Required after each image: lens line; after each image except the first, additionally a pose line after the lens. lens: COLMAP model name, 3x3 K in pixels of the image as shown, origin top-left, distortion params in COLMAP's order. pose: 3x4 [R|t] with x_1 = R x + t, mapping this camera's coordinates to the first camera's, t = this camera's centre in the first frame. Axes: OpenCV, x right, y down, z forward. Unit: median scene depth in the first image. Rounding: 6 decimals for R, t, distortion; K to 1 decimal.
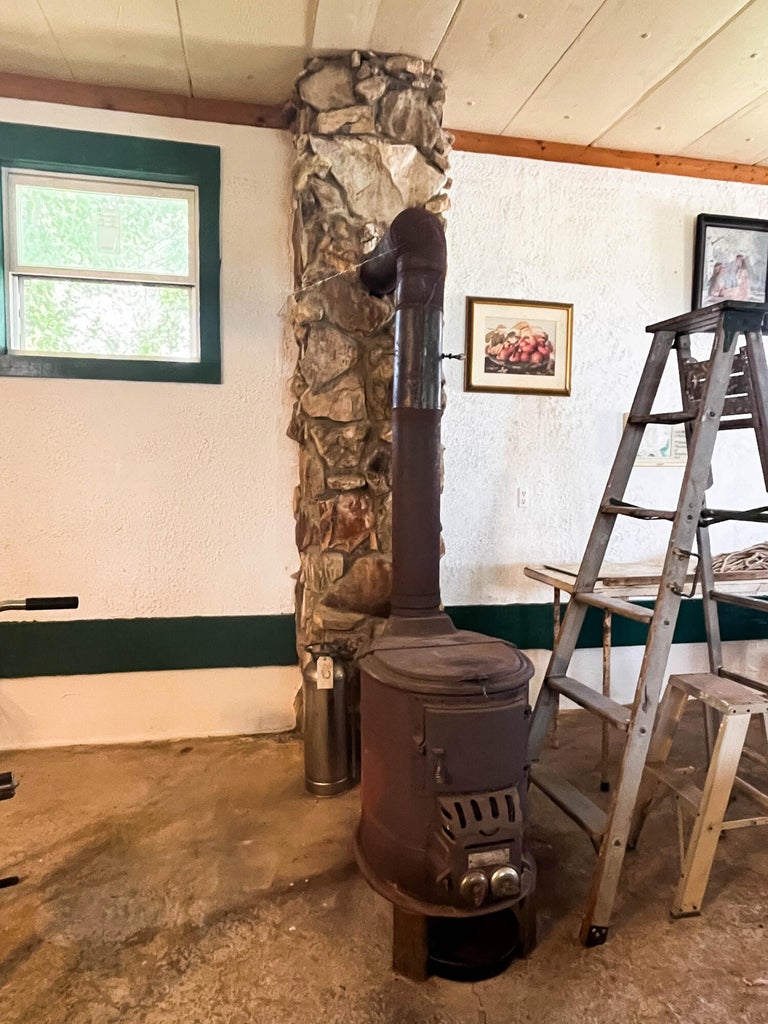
lens RADIAL K [[647.1, 0, 384.0], [0, 647.1, 512.0], [0, 0, 1]] dist [0.004108, 0.001305]
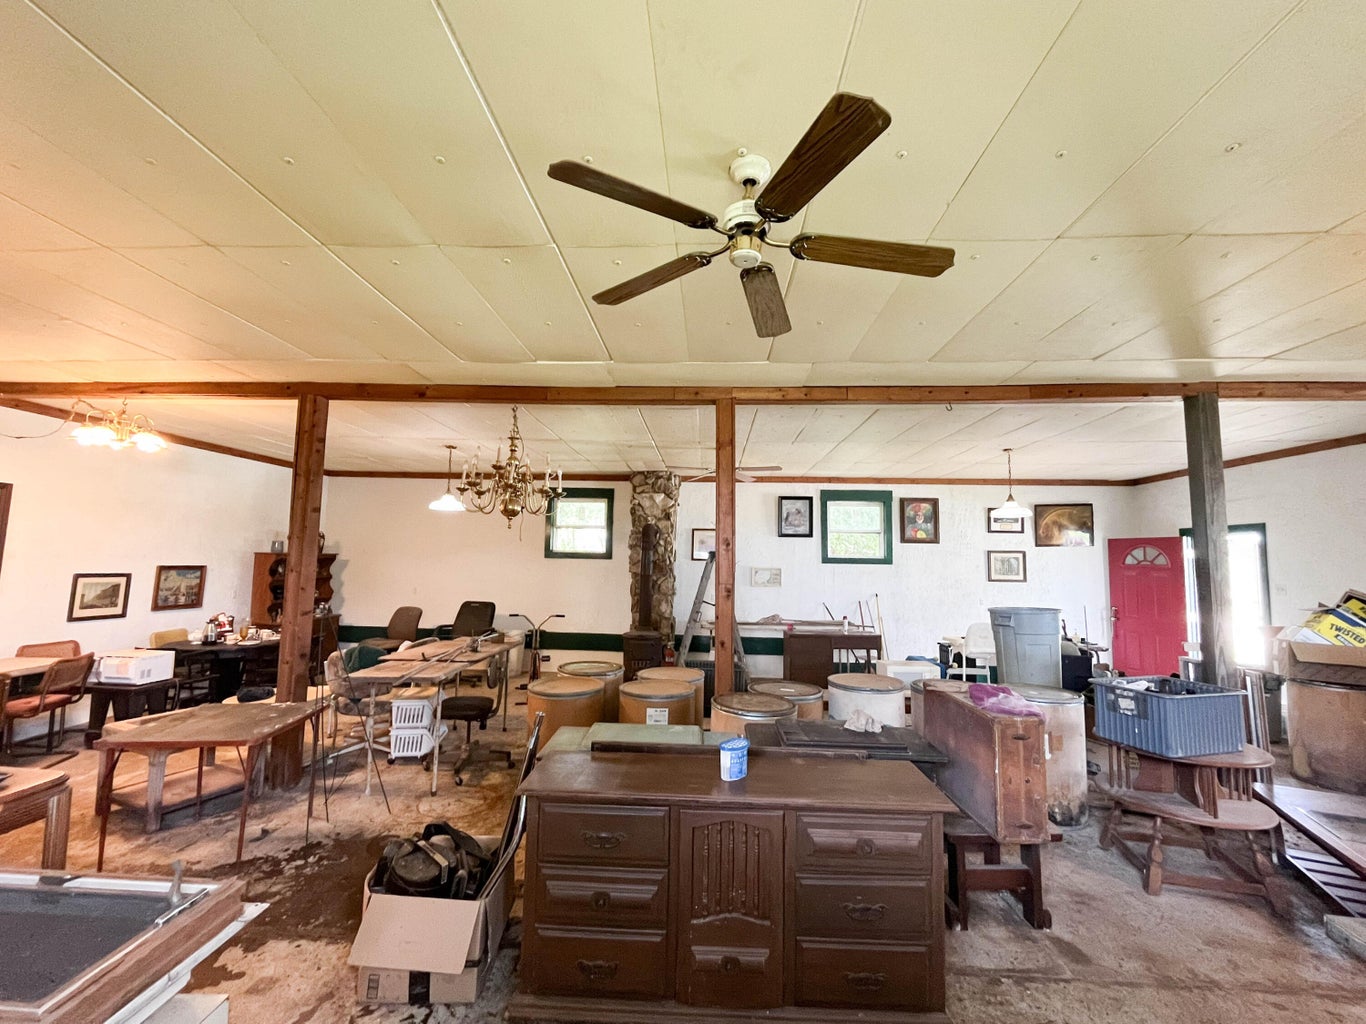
lens RADIAL K [[591.6, 0, 683.0], [0, 591.6, 512.0], [0, 0, 1]] dist [-0.001020, -0.000011]
pose [[0.968042, -0.023718, -0.249663, 0.930315], [-0.022071, 0.983598, -0.179020, 0.092895], [0.249814, 0.178810, 0.951641, -1.949409]]
